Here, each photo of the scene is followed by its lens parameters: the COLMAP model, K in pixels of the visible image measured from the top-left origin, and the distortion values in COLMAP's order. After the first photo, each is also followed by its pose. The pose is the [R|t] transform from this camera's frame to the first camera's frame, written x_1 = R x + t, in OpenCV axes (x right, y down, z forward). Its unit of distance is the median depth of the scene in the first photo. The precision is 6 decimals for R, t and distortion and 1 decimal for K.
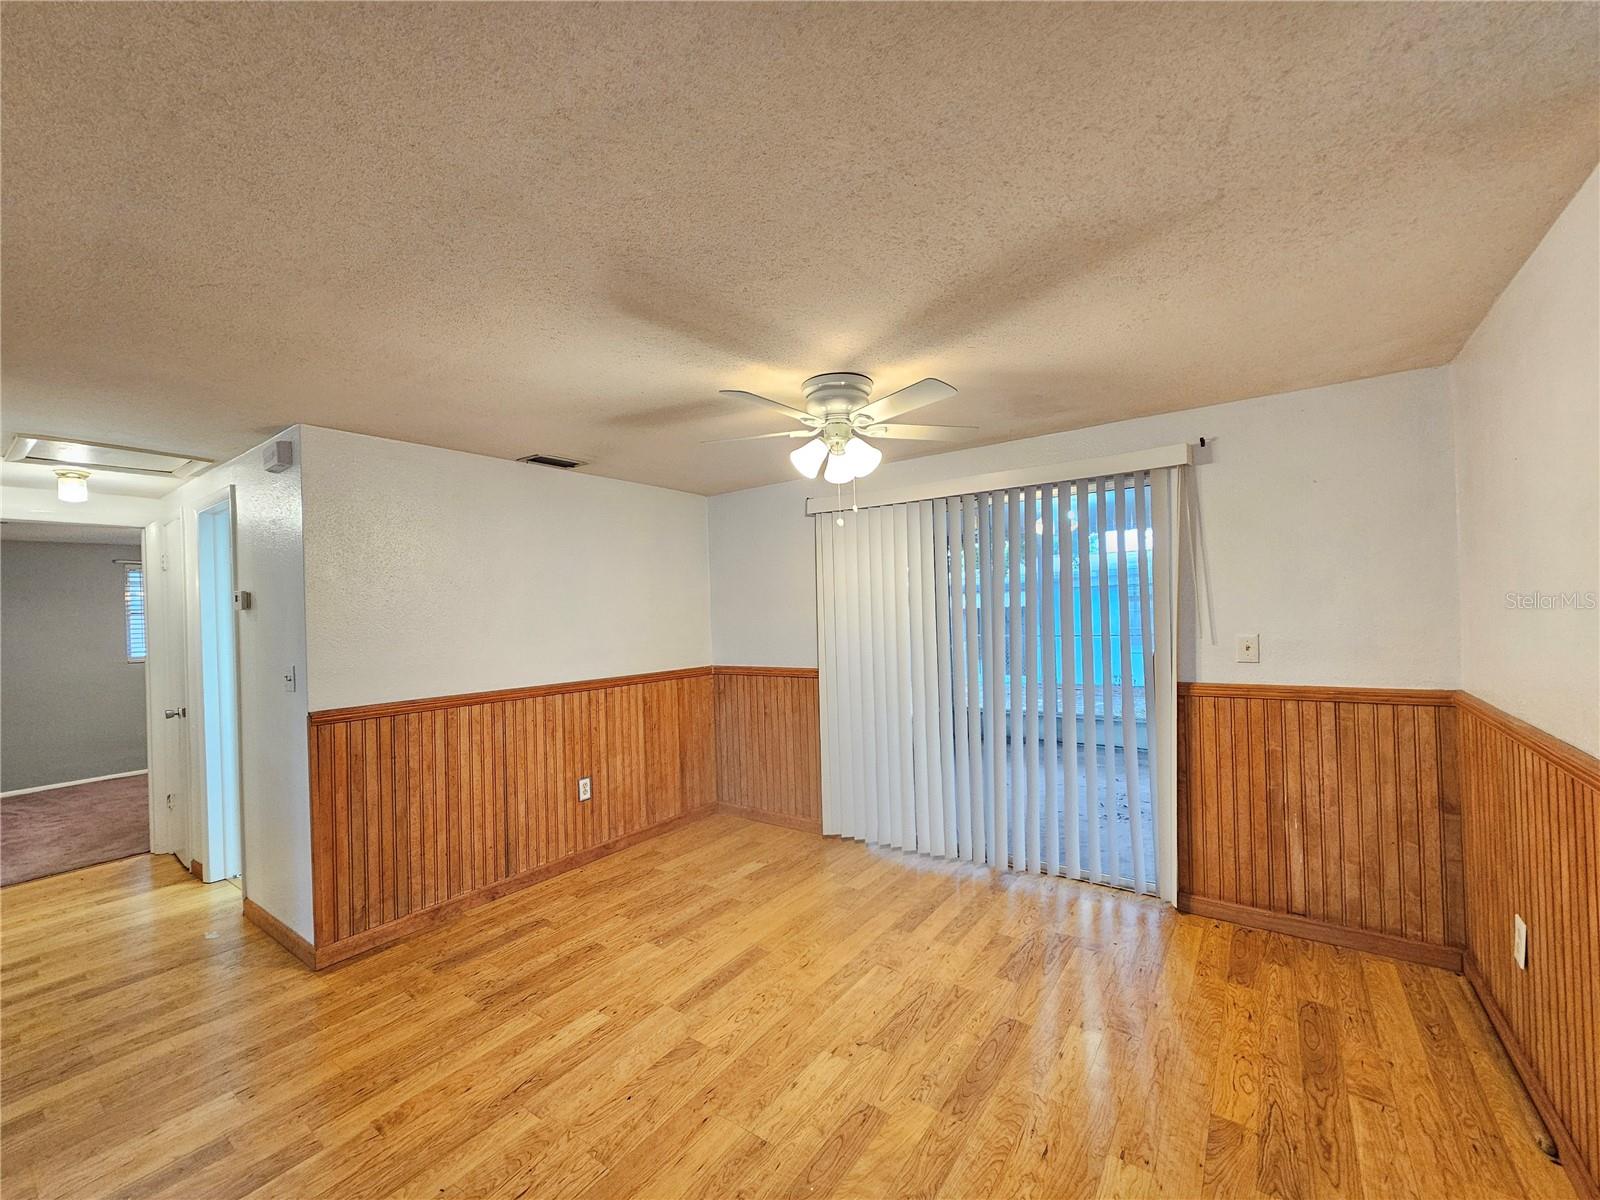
lens RADIAL K [[656.1, 0, 792.9], [0, 656.1, 606.4], [0, 0, 1]] dist [-0.000325, 0.001728]
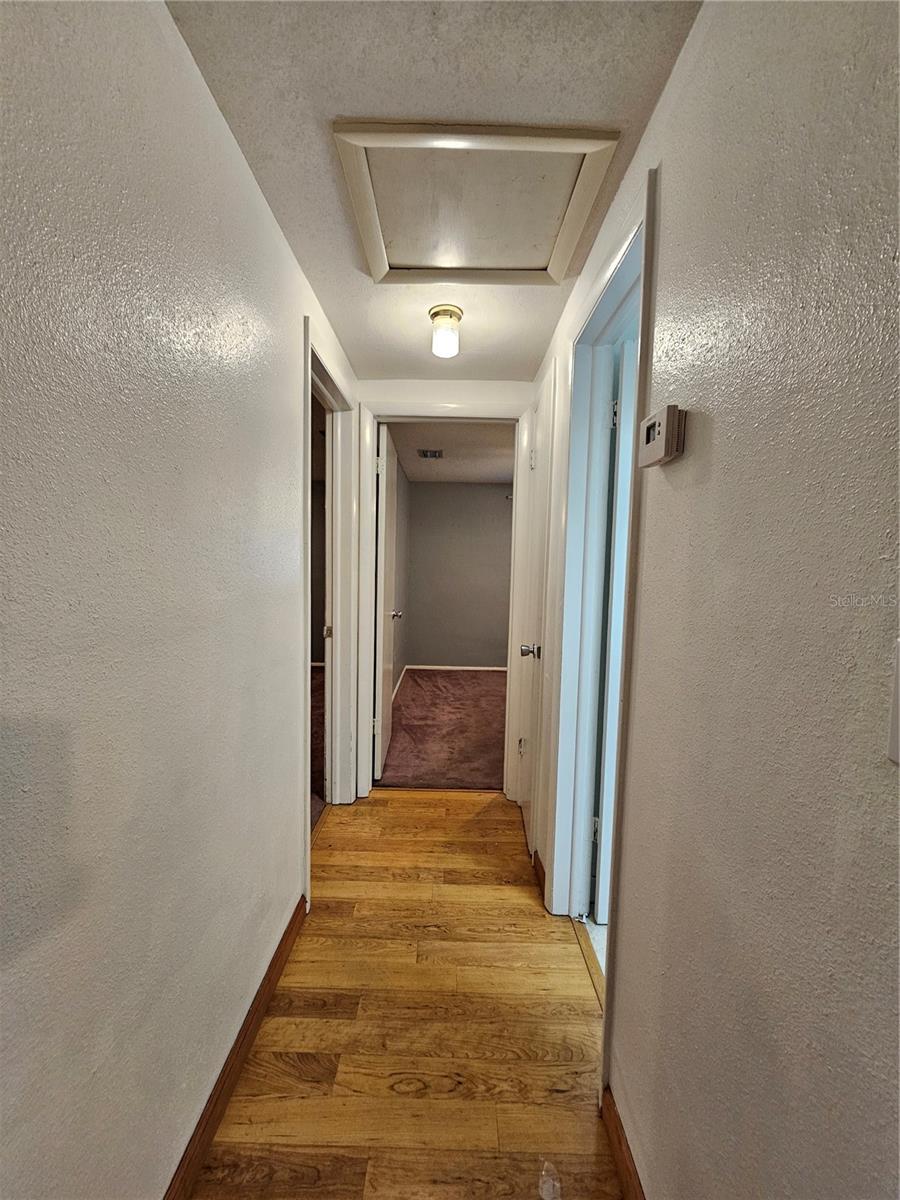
lens RADIAL K [[492.1, 0, 446.6], [0, 492.1, 600.7], [0, 0, 1]] dist [-0.000325, 0.001728]
pose [[0.583919, 0.105083, -0.804982, -0.560632], [-0.039467, 0.994089, 0.101140, 0.051114], [0.810852, -0.027287, 0.584615, 0.607591]]
